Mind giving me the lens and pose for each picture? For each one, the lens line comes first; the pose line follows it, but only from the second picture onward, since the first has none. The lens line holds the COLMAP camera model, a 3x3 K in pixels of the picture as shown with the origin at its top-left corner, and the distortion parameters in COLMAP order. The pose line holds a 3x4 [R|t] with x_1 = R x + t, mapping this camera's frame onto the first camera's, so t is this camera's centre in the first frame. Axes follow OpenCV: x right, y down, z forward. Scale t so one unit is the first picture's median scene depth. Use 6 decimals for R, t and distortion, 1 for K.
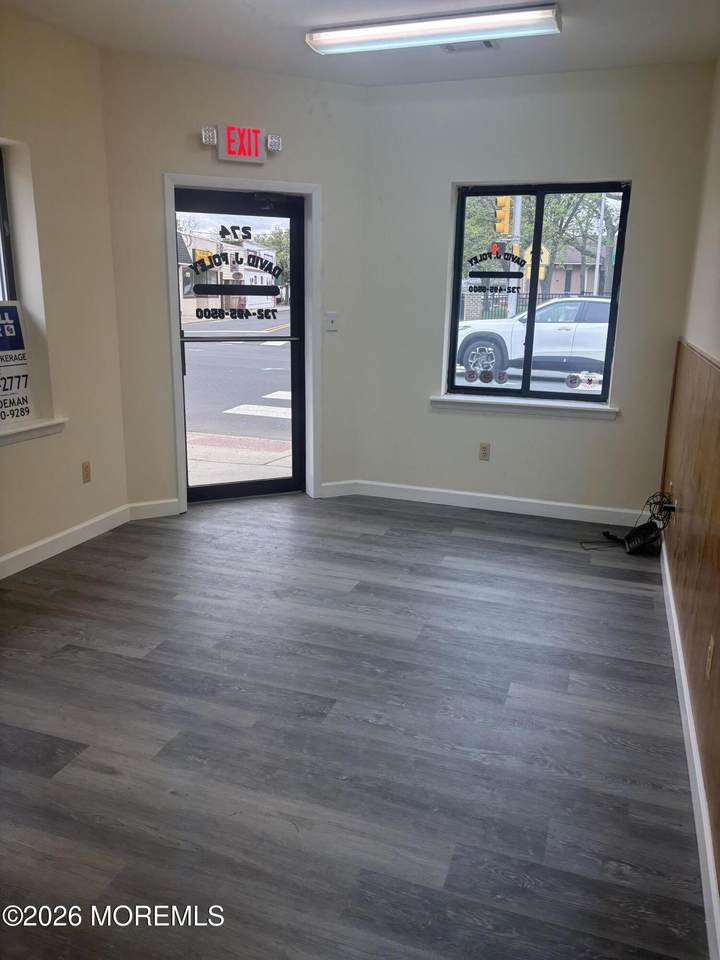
lens RADIAL K [[722.5, 0, 352.4], [0, 722.5, 480.1], [0, 0, 1]] dist [0.008533, -0.003213]
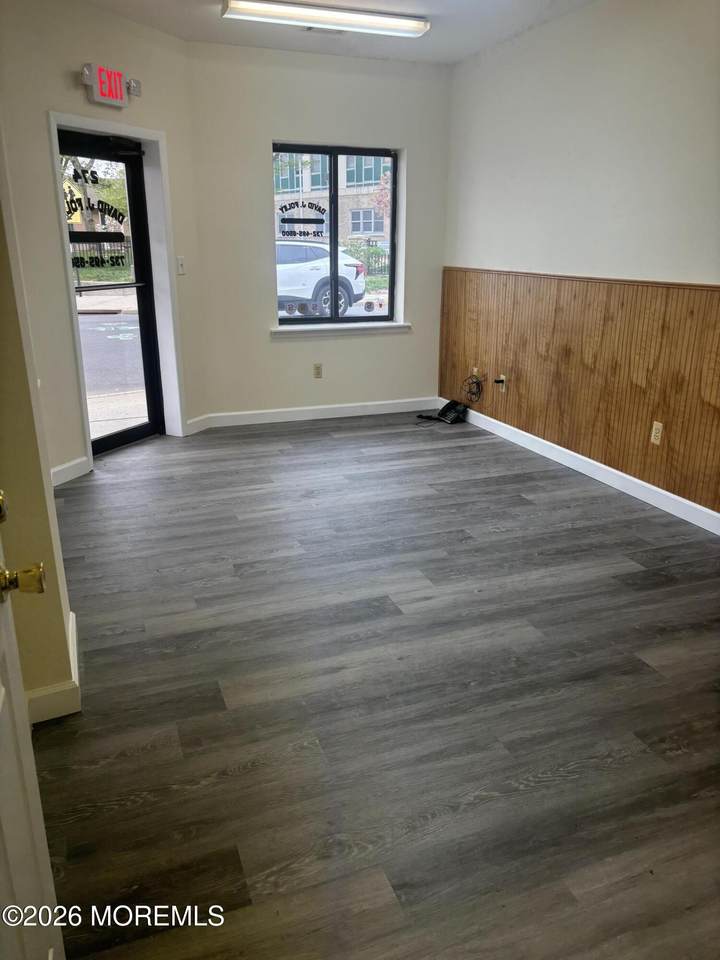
lens RADIAL K [[722.5, 0, 357.1], [0, 722.5, 479.1], [0, 0, 1]] dist [0.008533, -0.003213]
pose [[0.762877, -0.217006, 0.609038, -0.567457], [0.175400, 0.976128, 0.128098, -0.005193], [-0.622297, 0.009102, 0.782728, 0.012109]]
